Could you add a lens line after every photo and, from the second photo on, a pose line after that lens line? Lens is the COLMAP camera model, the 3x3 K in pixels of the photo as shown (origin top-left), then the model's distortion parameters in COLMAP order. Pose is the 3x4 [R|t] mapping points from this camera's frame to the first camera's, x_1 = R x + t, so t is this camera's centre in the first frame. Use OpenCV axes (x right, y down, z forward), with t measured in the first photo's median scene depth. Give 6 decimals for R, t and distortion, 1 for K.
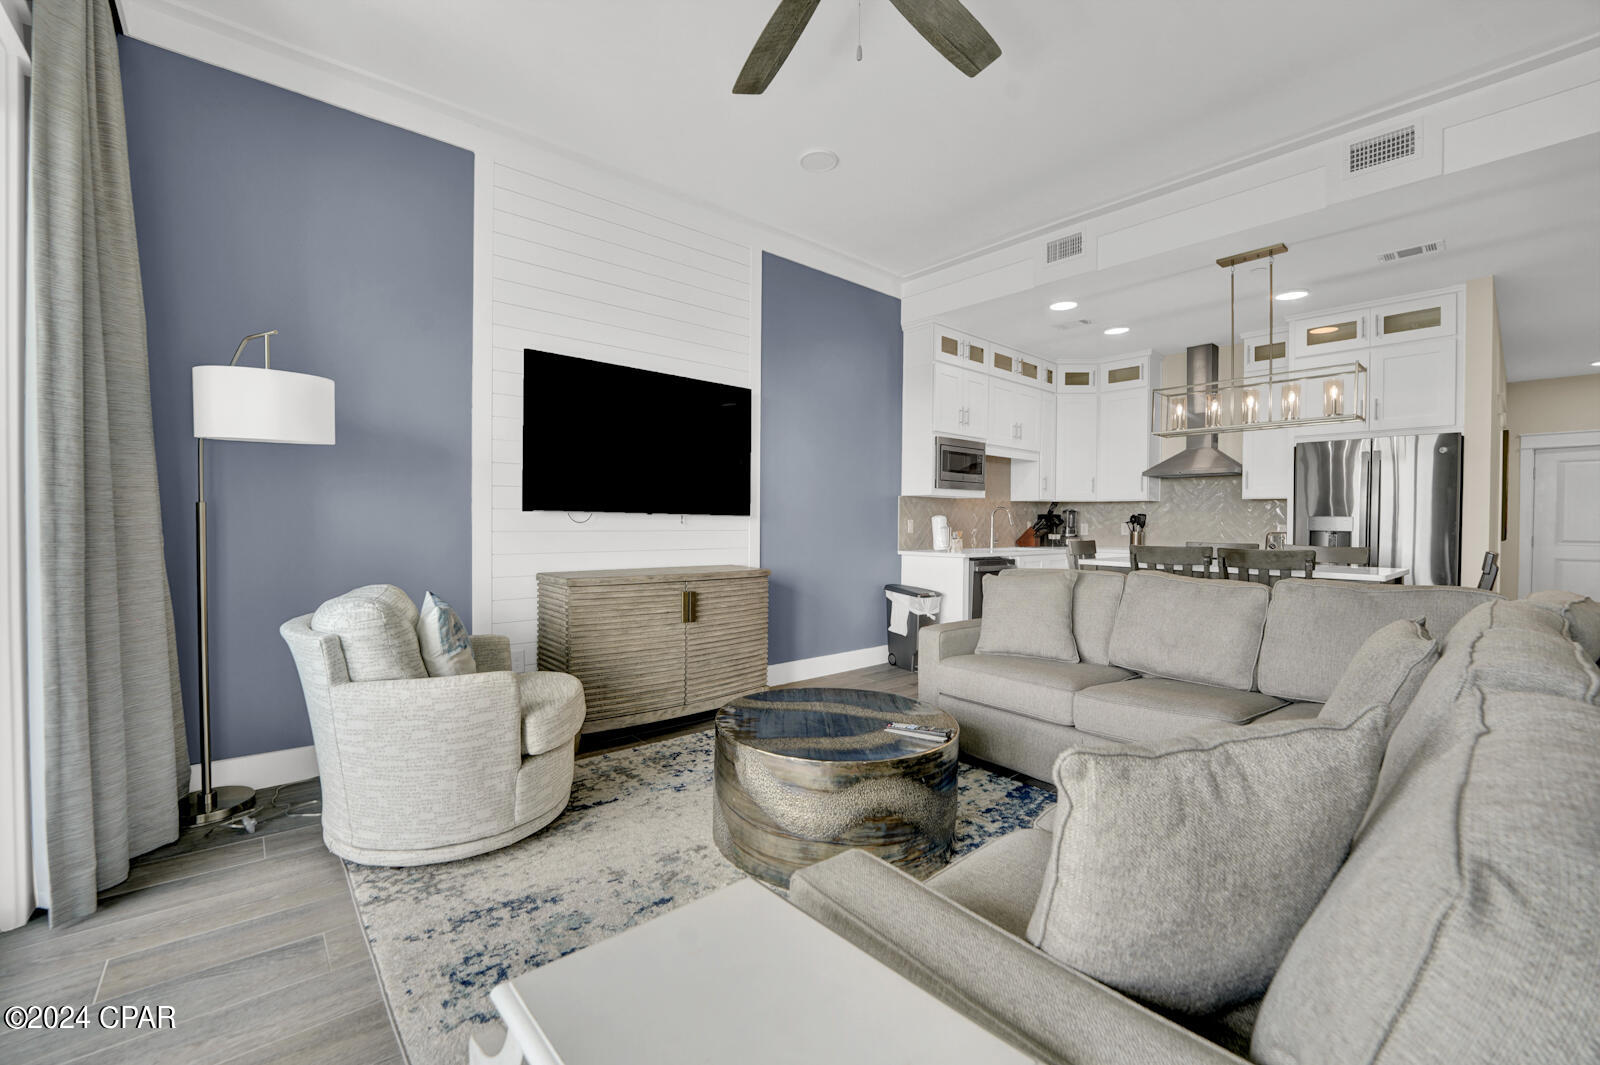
lens RADIAL K [[649.8, 0, 786.2], [0, 649.8, 532.5], [0, 0, 1]] dist [-0.026211, 0.001237]
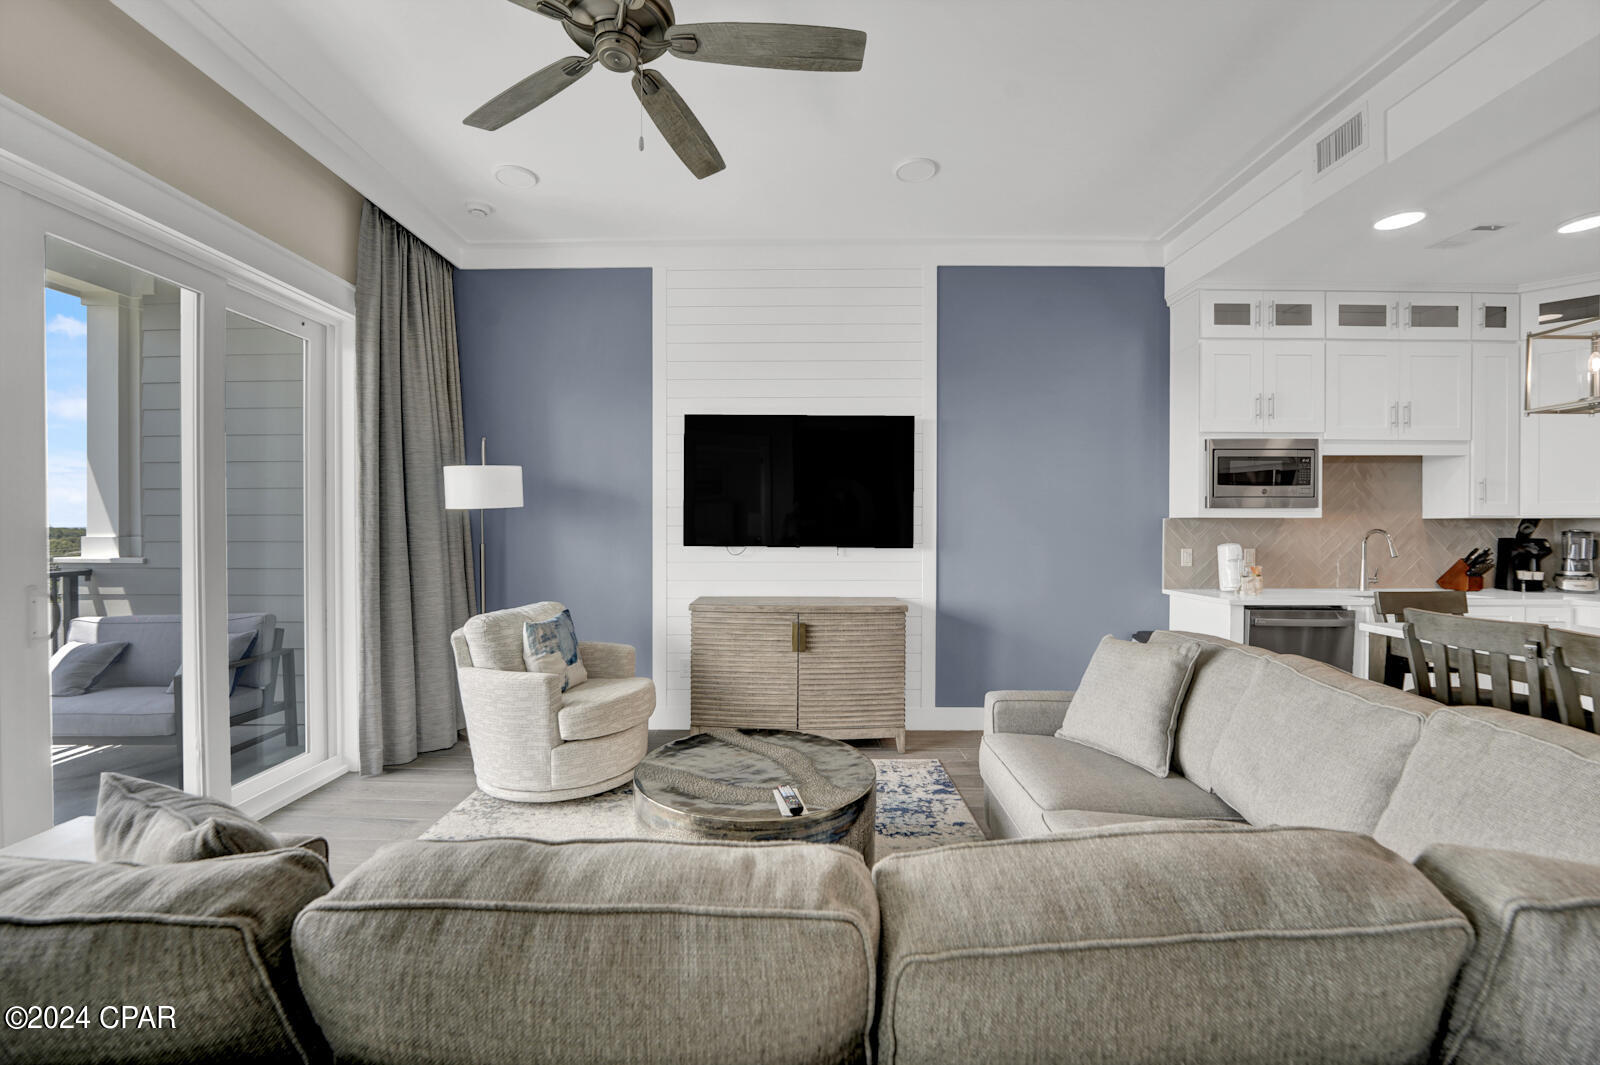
lens RADIAL K [[649.8, 0, 786.2], [0, 649.8, 532.5], [0, 0, 1]] dist [-0.026211, 0.001237]
pose [[0.752738, -0.002480, -0.658316, 0.433127], [-0.005499, 0.999934, -0.010055, -0.037359], [0.658297, 0.011189, 0.752675, 0.152793]]
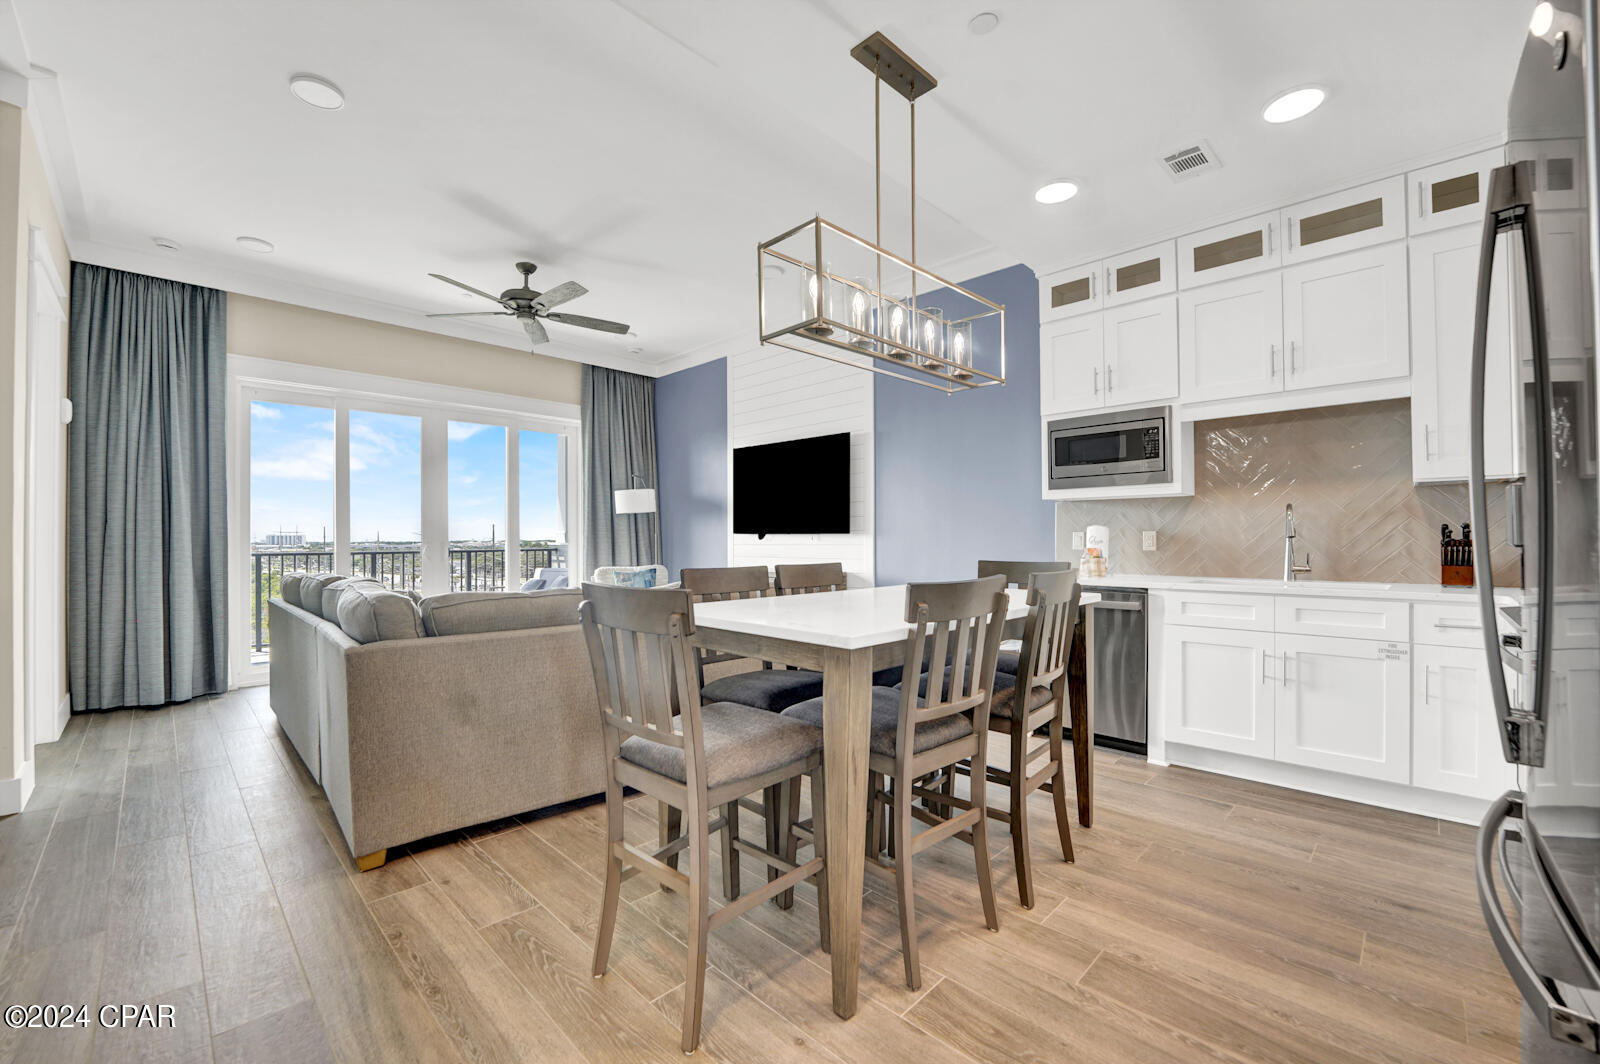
lens RADIAL K [[649.9, 0, 788.8], [0, 649.9, 536.2], [0, 0, 1]] dist [-0.025102, -0.000008]
pose [[0.078427, -0.013940, -0.996822, 1.173602], [-0.011883, 0.999818, -0.014917, 0.000223], [0.996849, 0.013015, 0.078247, 0.781965]]
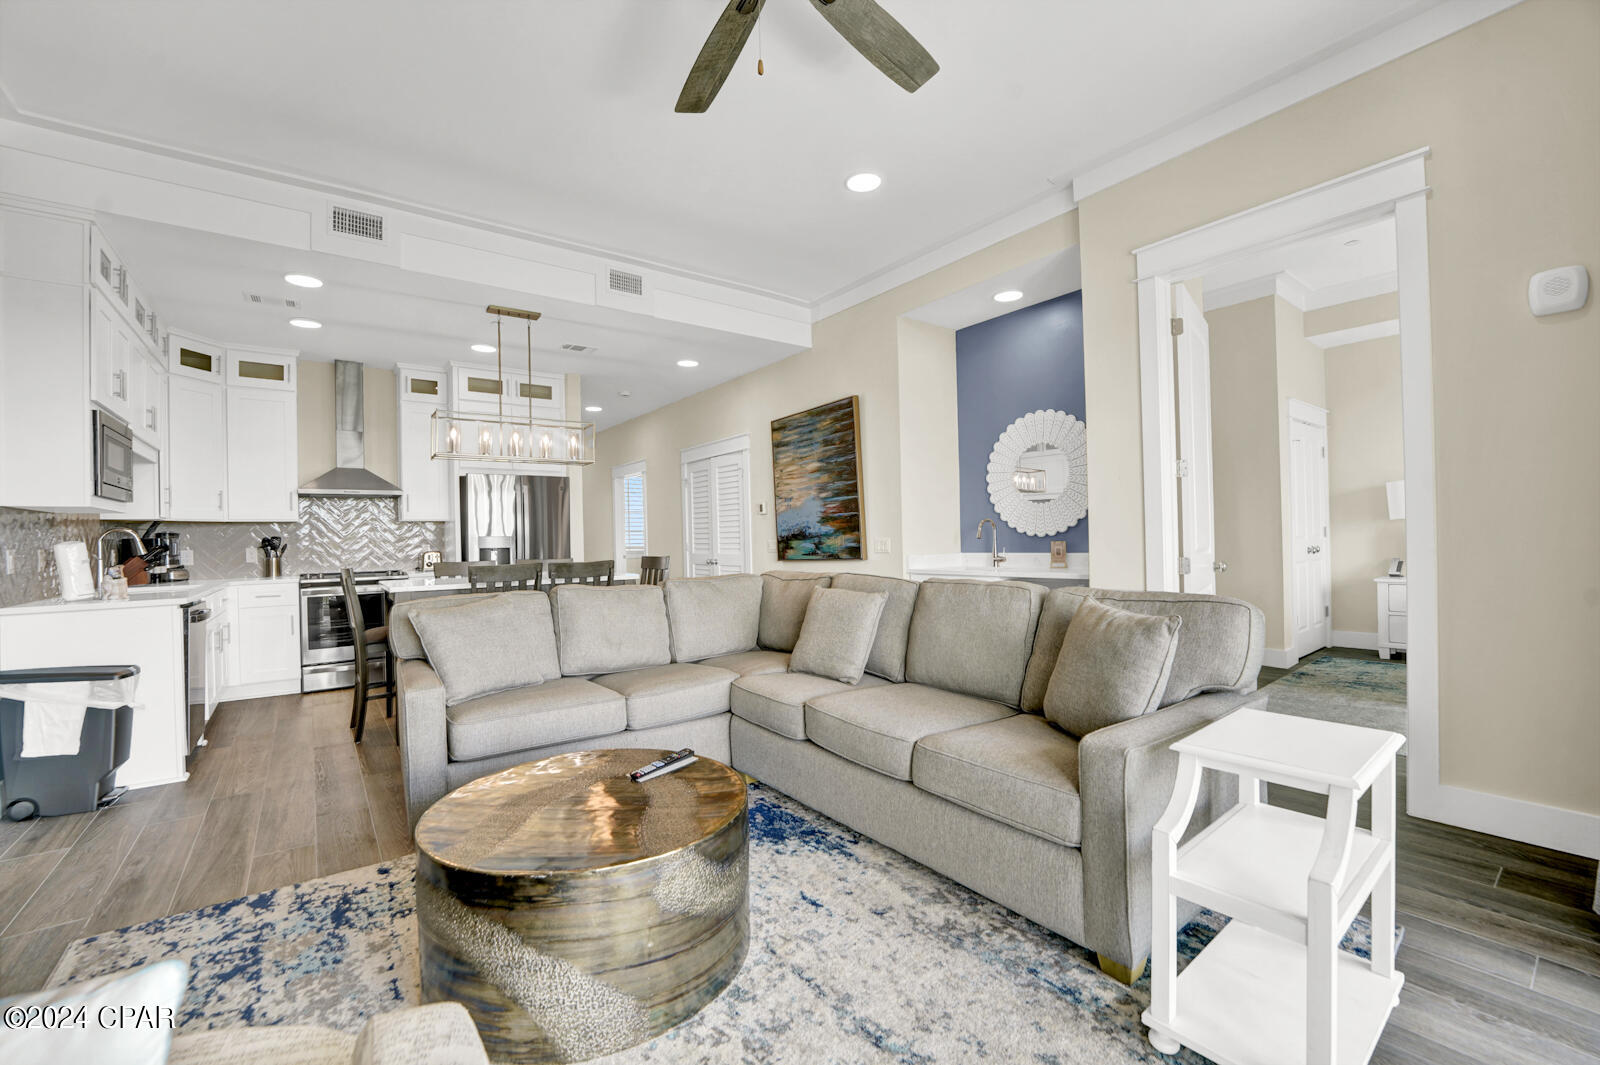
lens RADIAL K [[649.8, 0, 786.2], [0, 649.8, 532.5], [0, 0, 1]] dist [-0.026211, 0.001237]
pose [[0.066753, -0.003011, 0.997765, -0.378437], [0.039482, 0.999220, 0.000374, -0.011490], [-0.996988, 0.039369, 0.066819, 0.397534]]
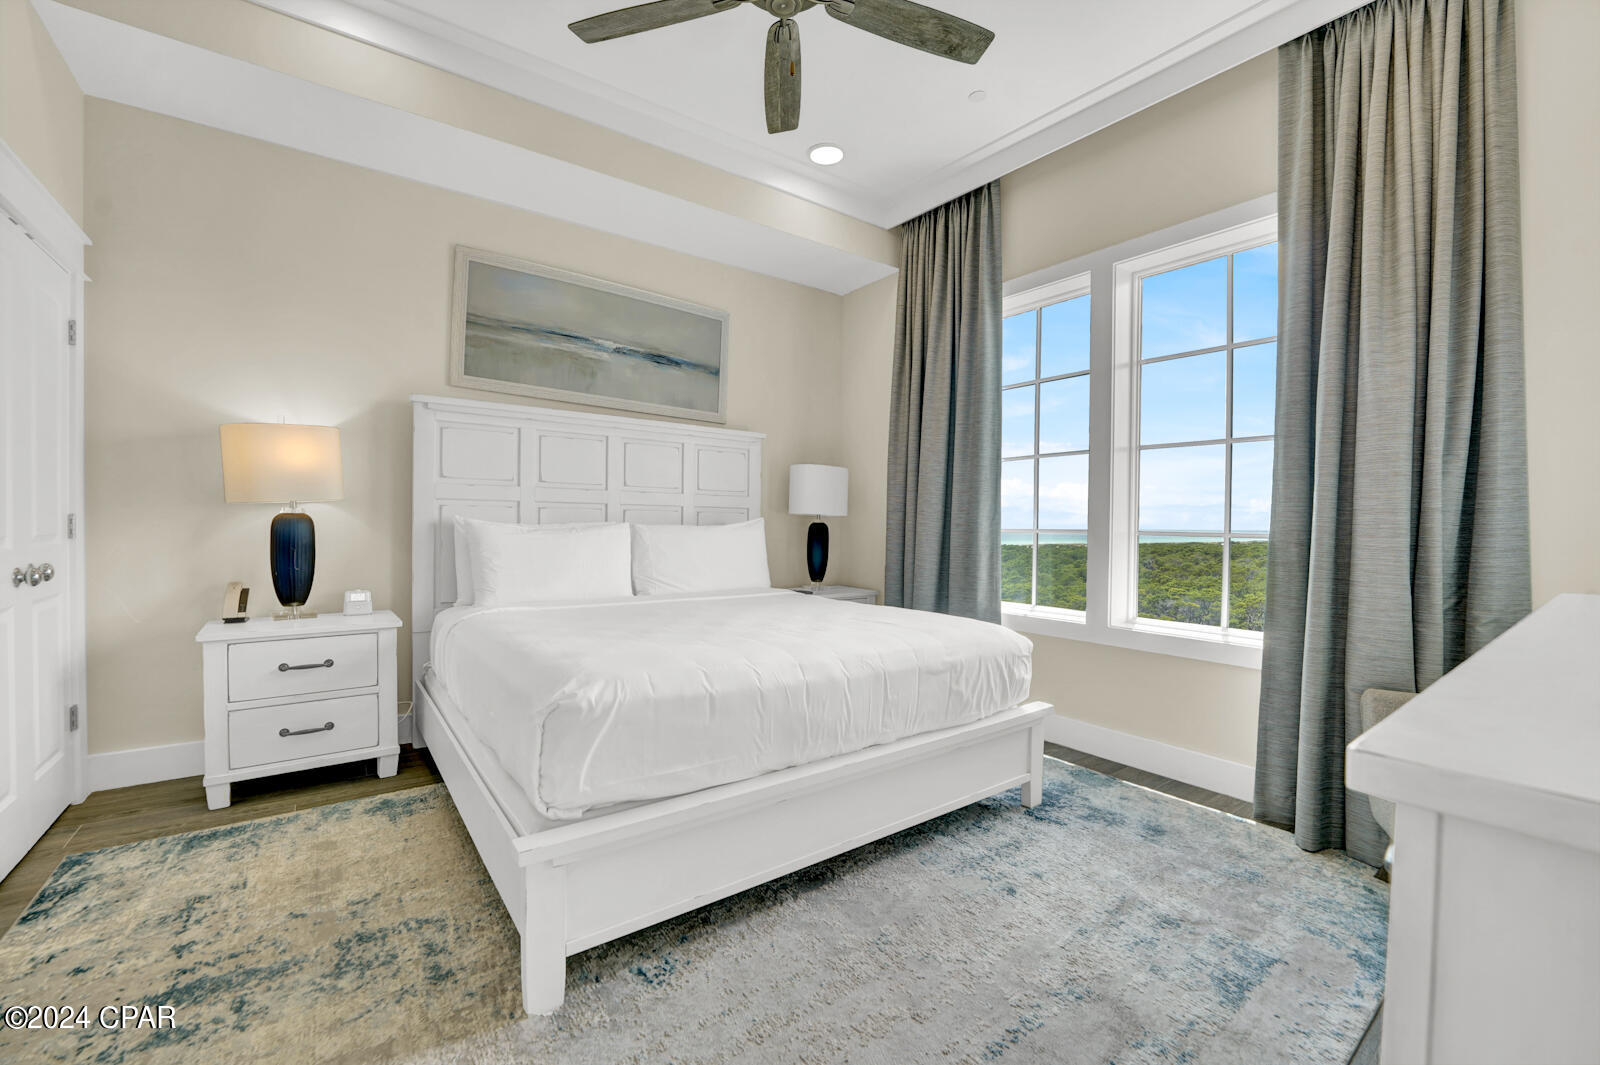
lens RADIAL K [[657.0, 0, 795.3], [0, 657.0, 535.1], [0, 0, 1]] dist [-0.030834, 0.004665]
pose [[-0.996490, -0.021884, 0.080804, 0.391877], [-0.018919, 0.999126, 0.037281, 0.007810], [-0.081549, 0.035621, -0.996033, -0.164071]]
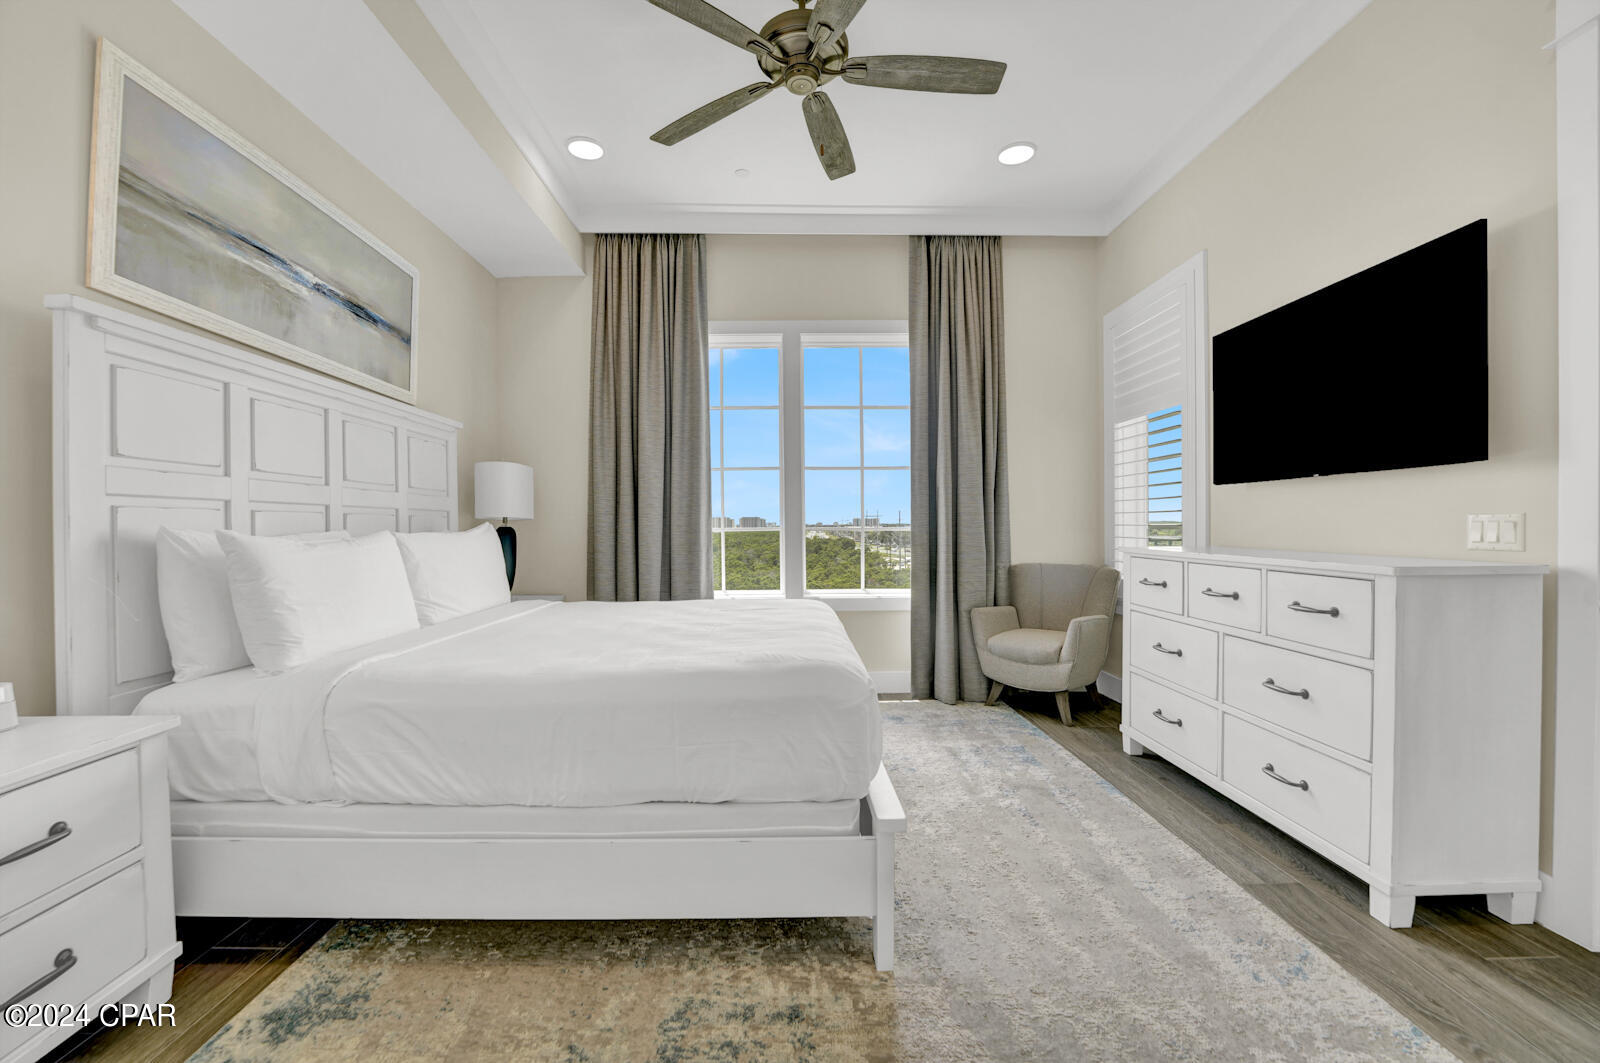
lens RADIAL K [[650.3, 0, 793.8], [0, 650.3, 528.5], [0, 0, 1]] dist [-0.019363, 0.000370]
pose [[-0.644822, 0.001639, -0.764331, 0.892320], [-0.010884, 0.999877, 0.011327, 0.014011], [0.764255, 0.015623, -0.644725, -0.290193]]
